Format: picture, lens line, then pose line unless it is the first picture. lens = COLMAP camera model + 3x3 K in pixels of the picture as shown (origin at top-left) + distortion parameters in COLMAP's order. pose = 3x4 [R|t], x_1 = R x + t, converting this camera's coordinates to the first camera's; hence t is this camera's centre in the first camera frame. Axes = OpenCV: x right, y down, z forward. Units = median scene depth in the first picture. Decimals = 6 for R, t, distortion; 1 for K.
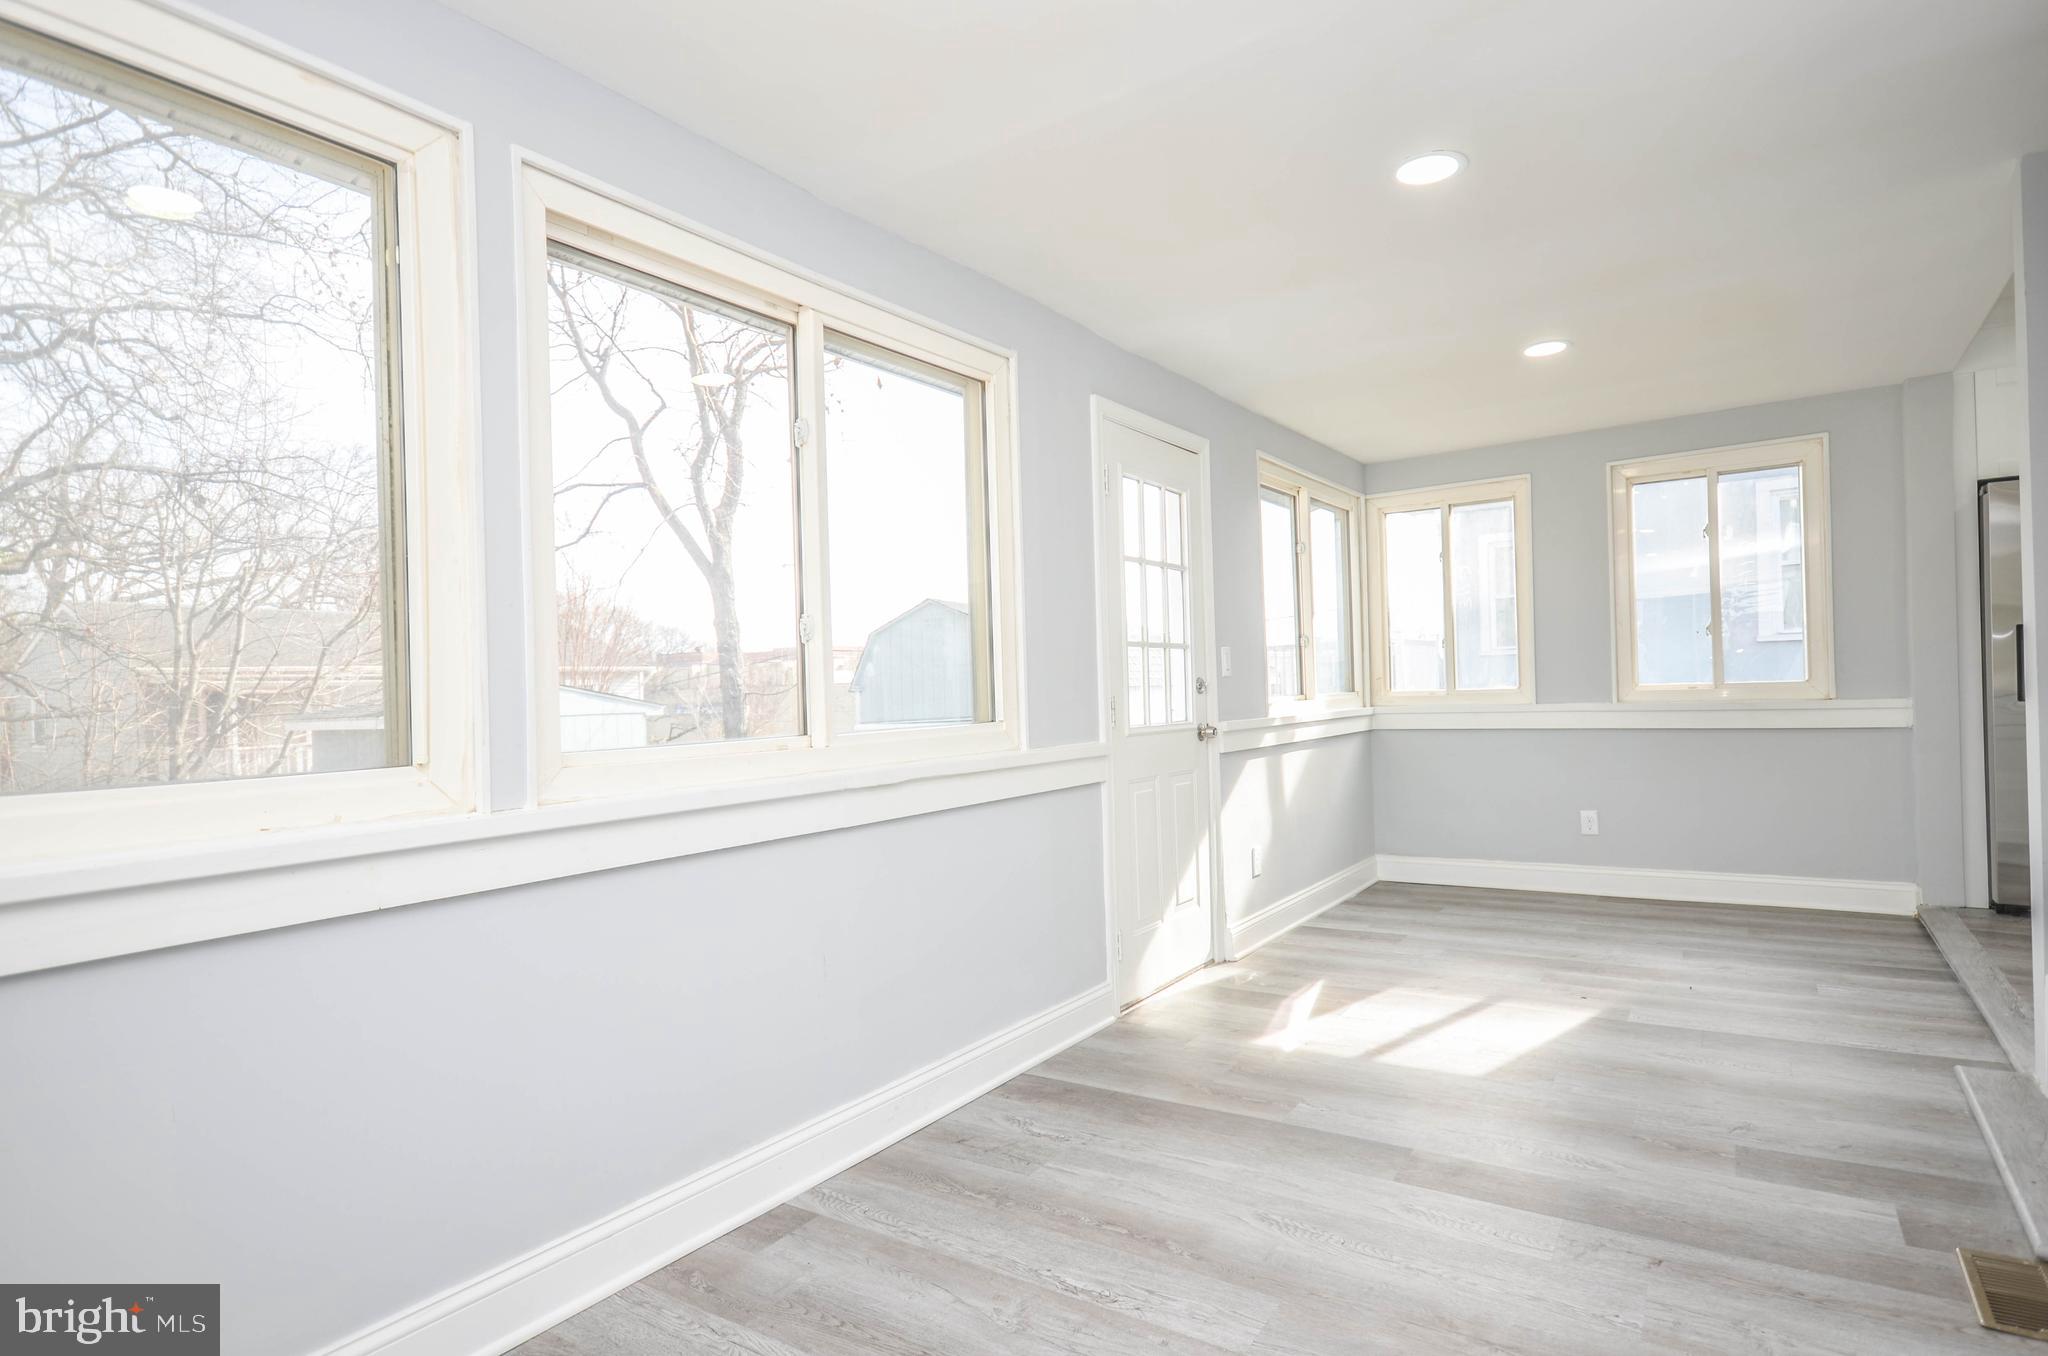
lens RADIAL K [[1047.0, 0, 1050.2], [0, 1047.0, 686.9], [0, 0, 1]] dist [0.012646, -0.003292]
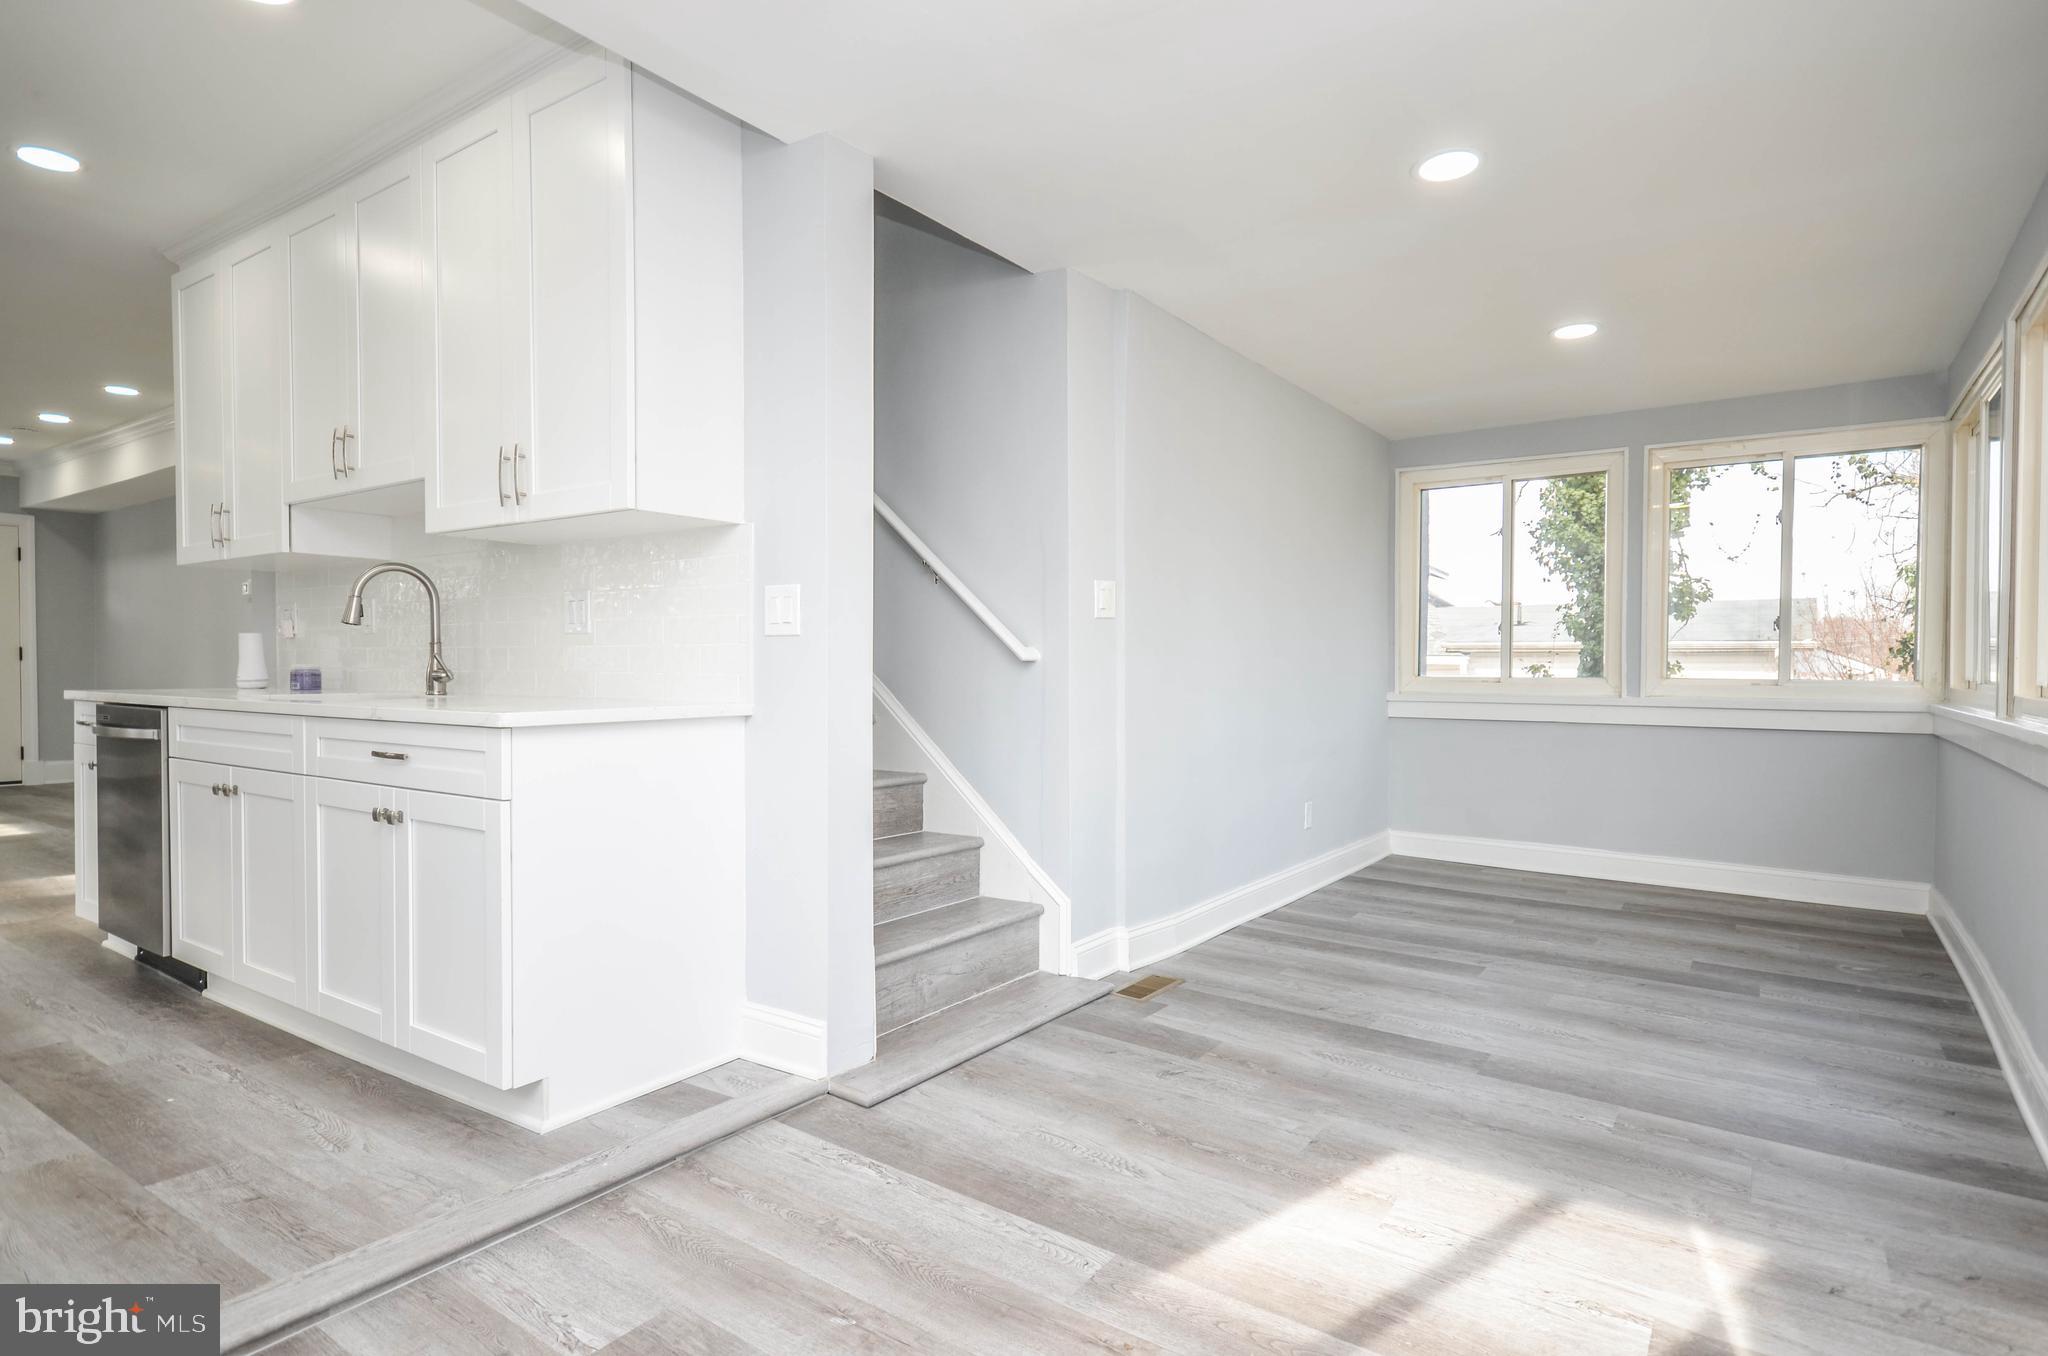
lens RADIAL K [[1060.3, 0, 1047.8], [0, 1060.3, 679.4], [0, 0, 1]] dist [0.006977, 0.000693]
pose [[-0.999507, 0.025526, 0.018257, 0.733302], [0.025694, 0.999629, 0.009009, 0.002947], [-0.018020, 0.009473, -0.999793, 2.032195]]
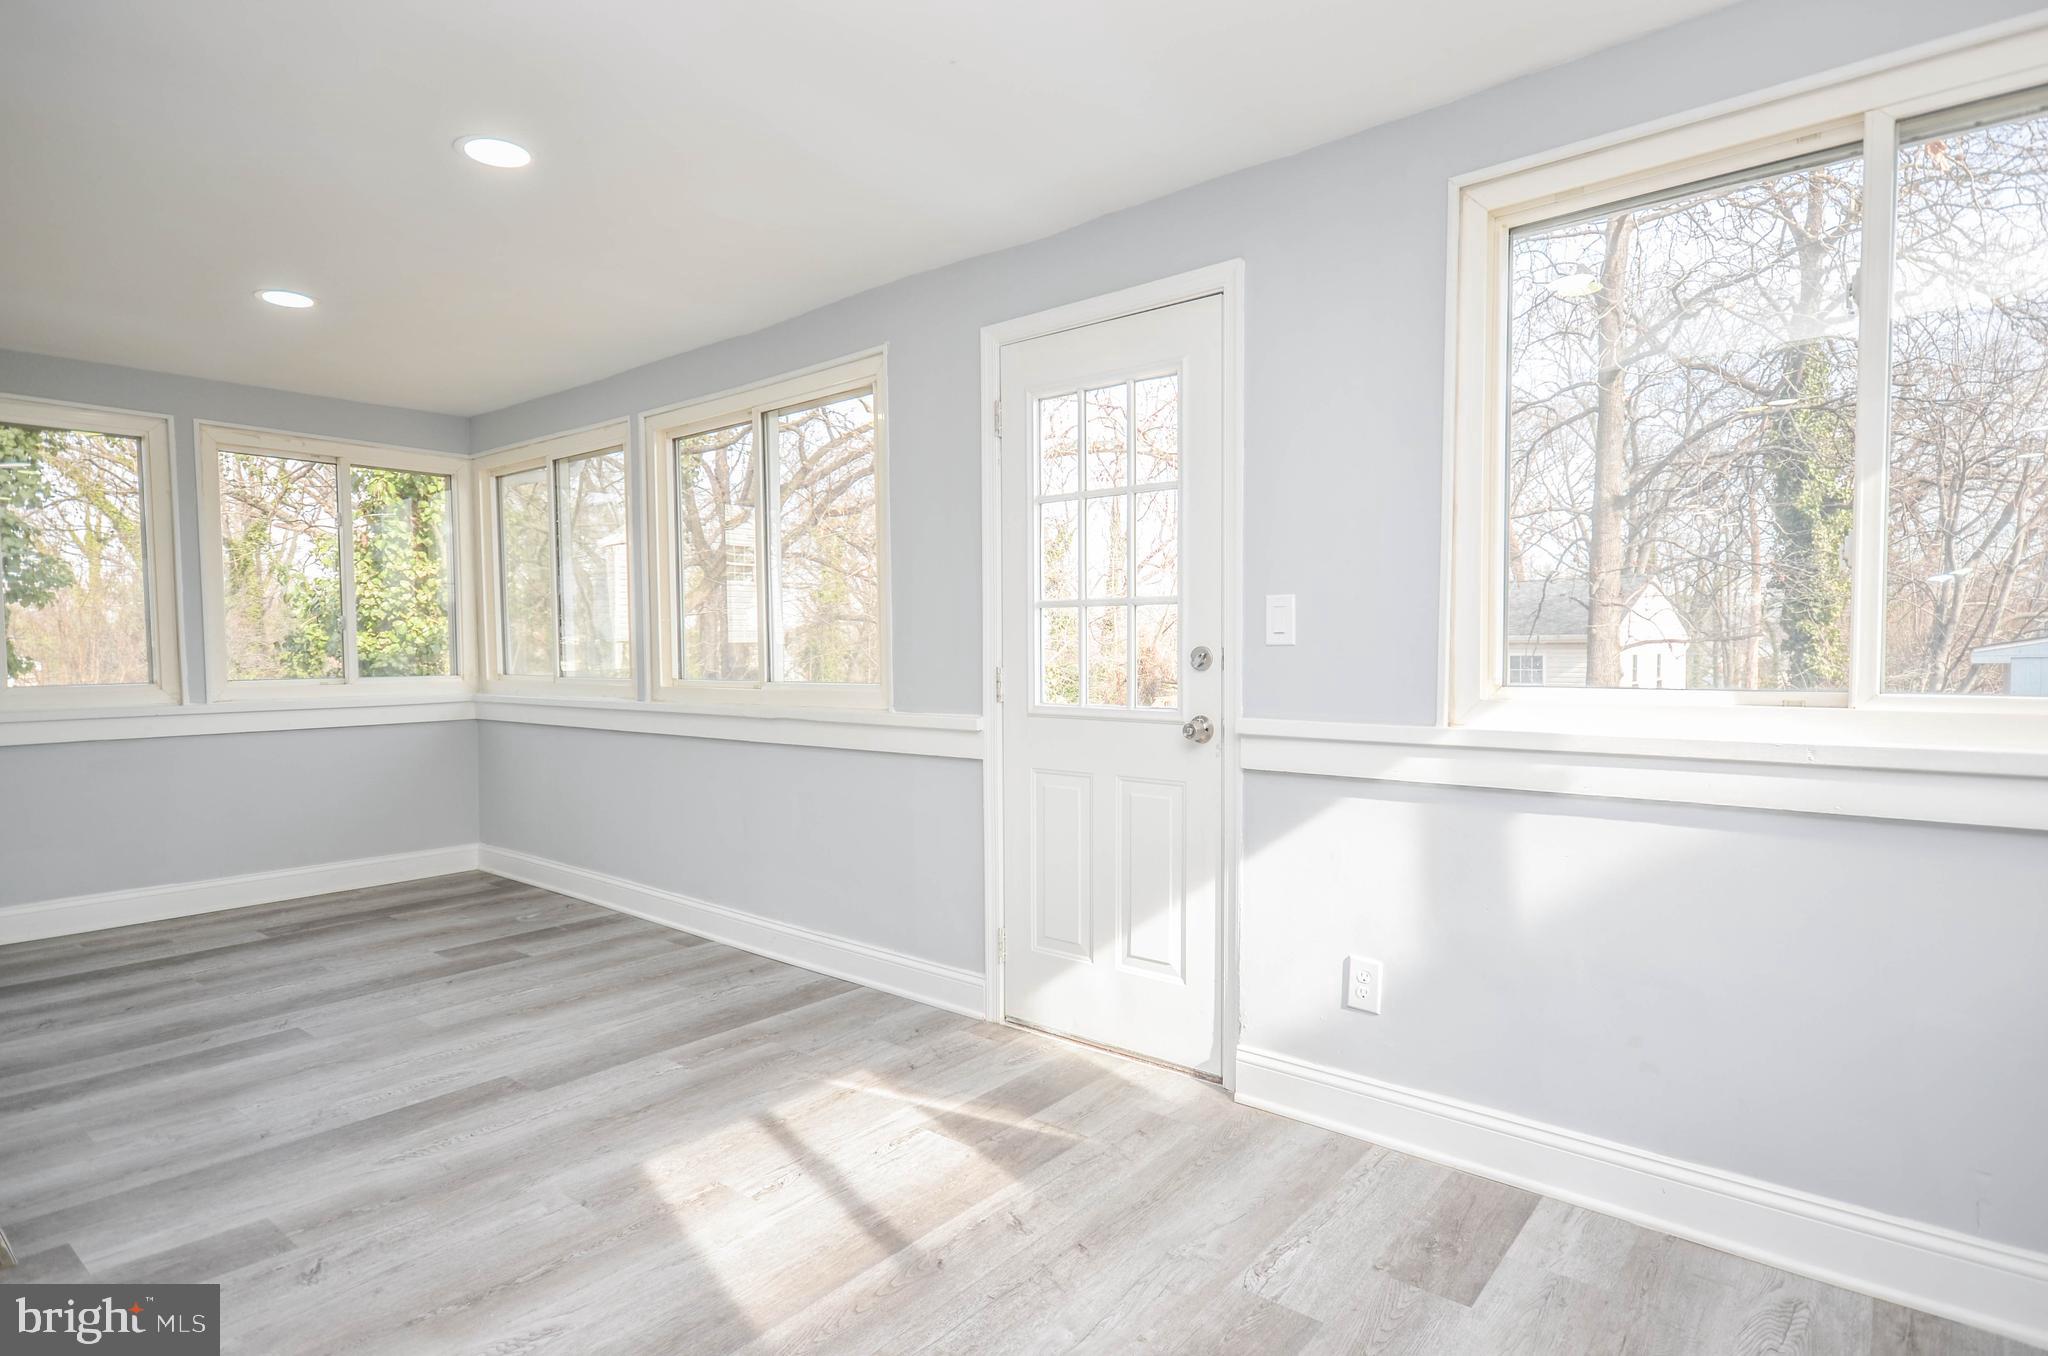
lens RADIAL K [[1060.3, 0, 1047.8], [0, 1060.3, 679.4], [0, 0, 1]] dist [0.006977, 0.000693]
pose [[-0.089715, 0.064591, -0.993871, 1.316014], [0.015059, 0.997869, 0.063491, -0.050728], [0.995854, -0.009271, -0.090496, 1.566067]]
